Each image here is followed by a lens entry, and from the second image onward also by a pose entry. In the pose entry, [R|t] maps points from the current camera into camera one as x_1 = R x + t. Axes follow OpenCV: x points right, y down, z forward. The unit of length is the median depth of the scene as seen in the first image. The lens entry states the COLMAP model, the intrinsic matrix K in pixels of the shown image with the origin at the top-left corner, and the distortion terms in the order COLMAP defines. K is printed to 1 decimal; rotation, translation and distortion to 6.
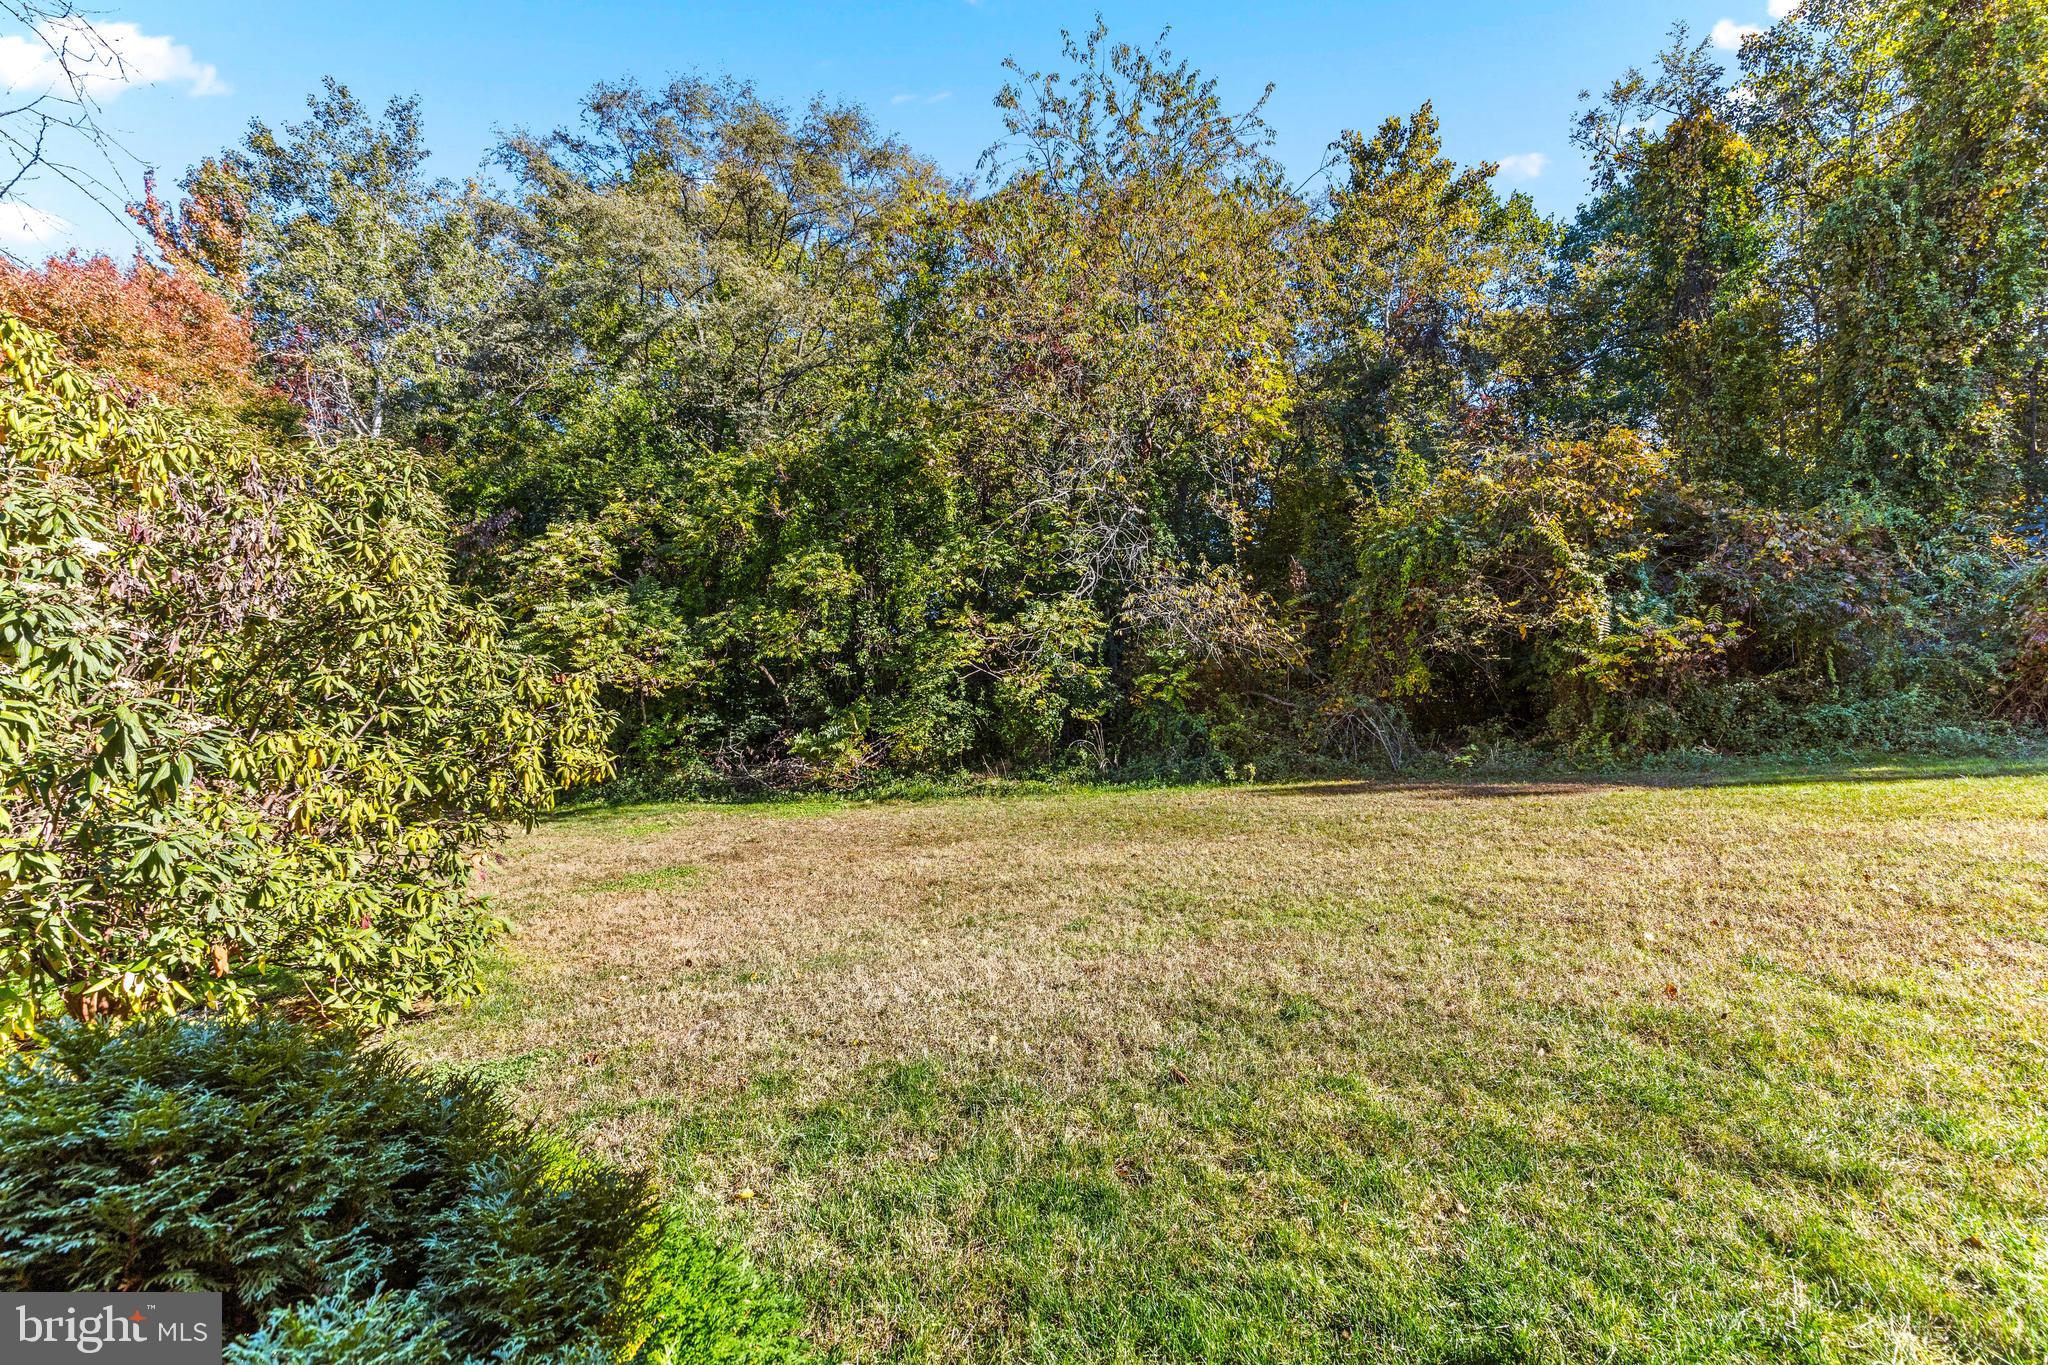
lens RADIAL K [[966.7, 0, 1022.6], [0, 966.7, 708.7], [0, 0, 1]] dist [0.000884, -0.000016]
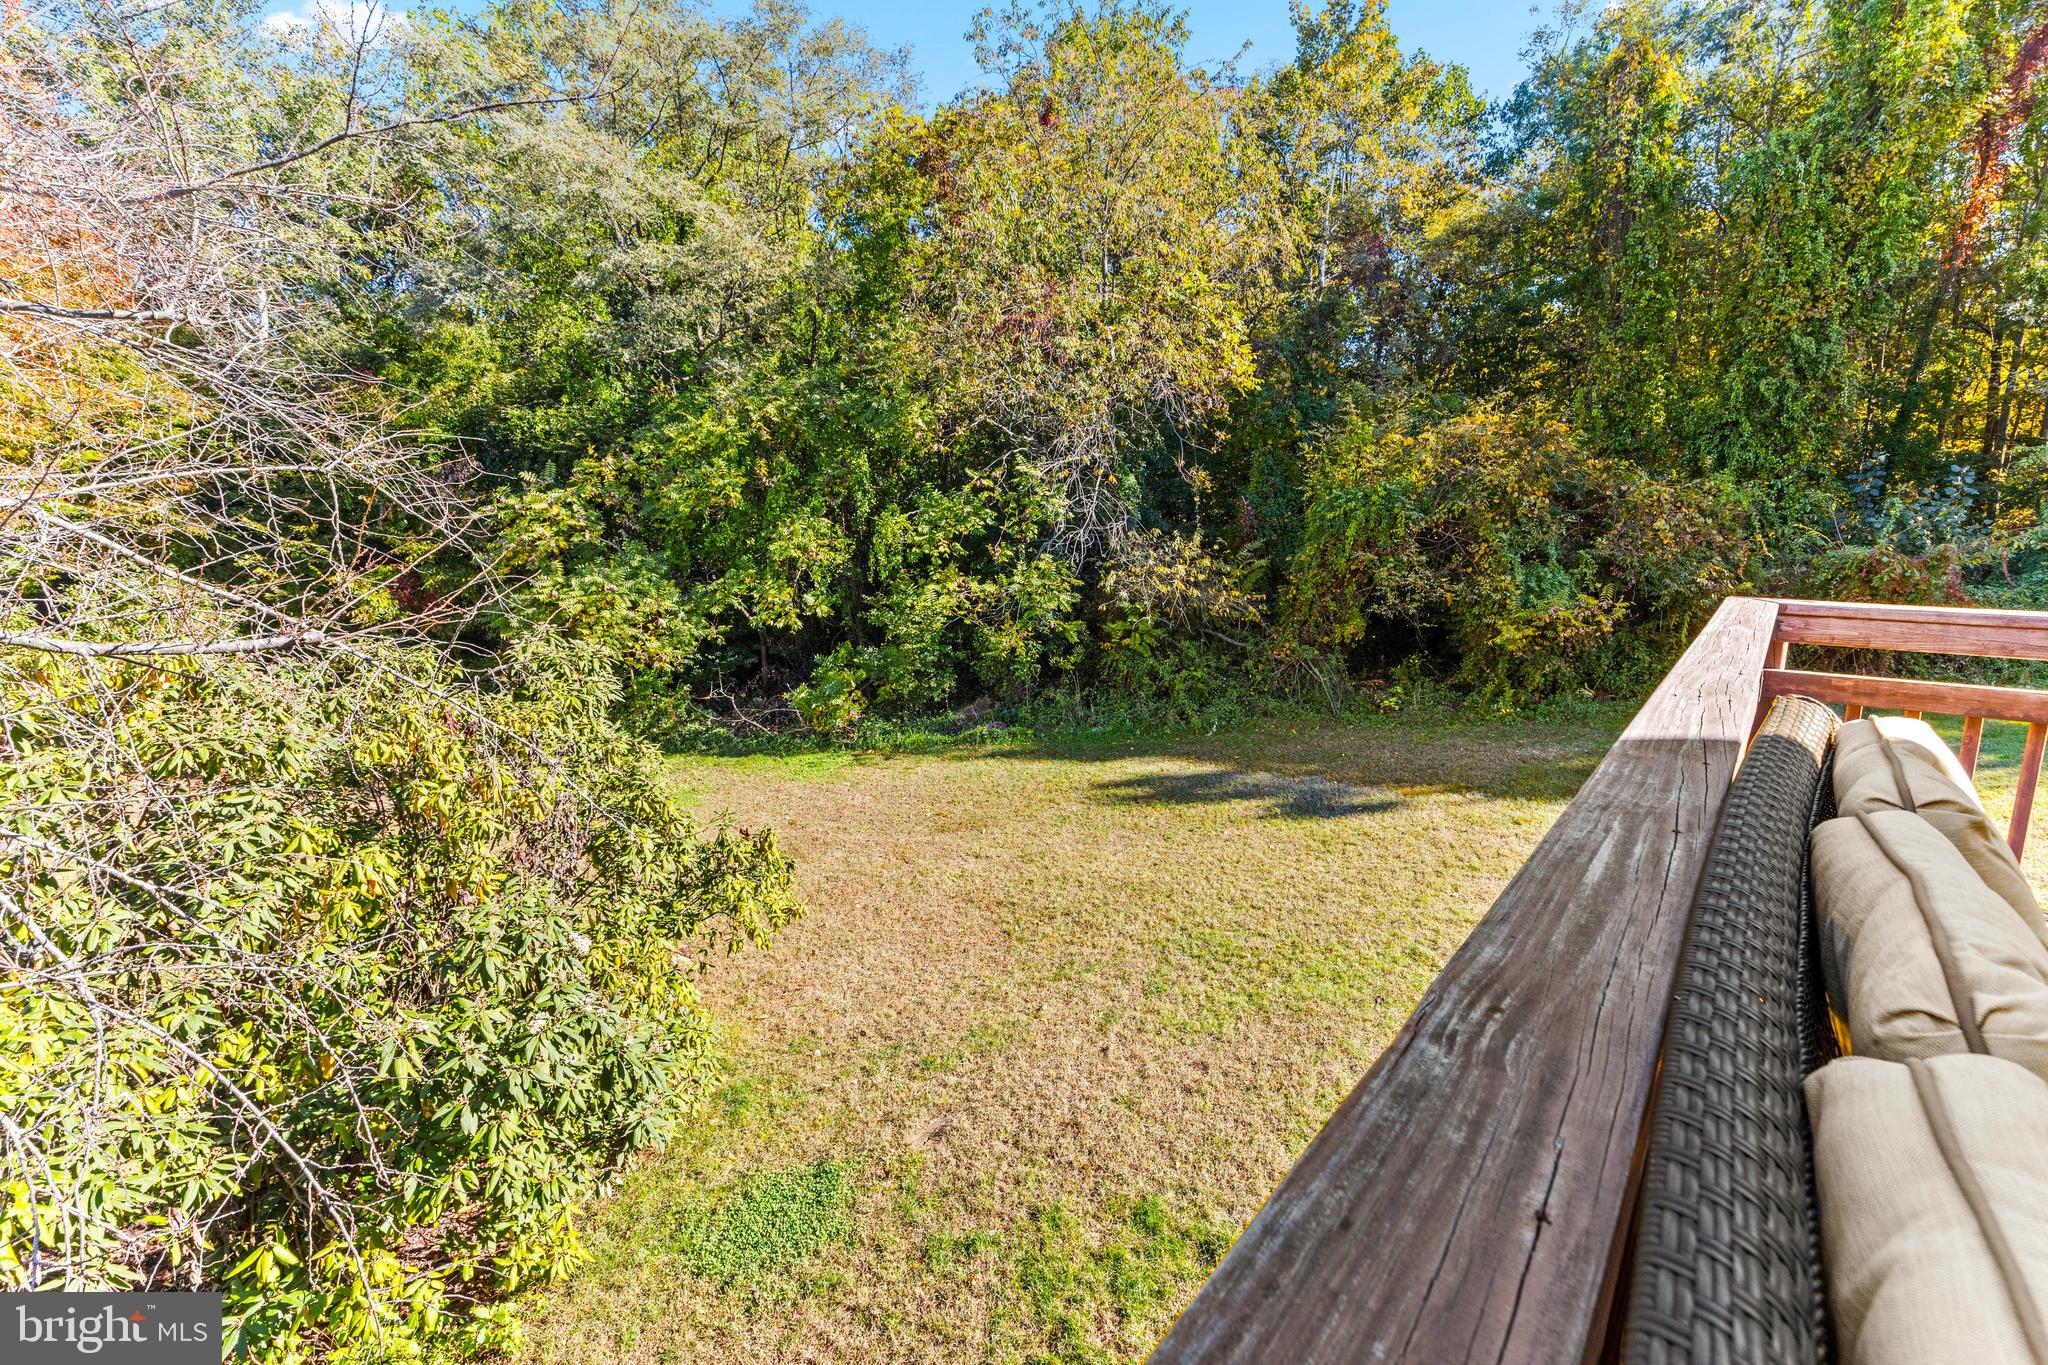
lens RADIAL K [[976.9, 0, 1018.2], [0, 976.9, 713.8], [0, 0, 1]] dist [0.000878, 0.000719]
pose [[0.993109, -0.040555, 0.109956, -0.110379], [0.016386, 0.977052, 0.212371, -0.176765], [-0.116046, -0.209105, 0.970983, -0.086570]]
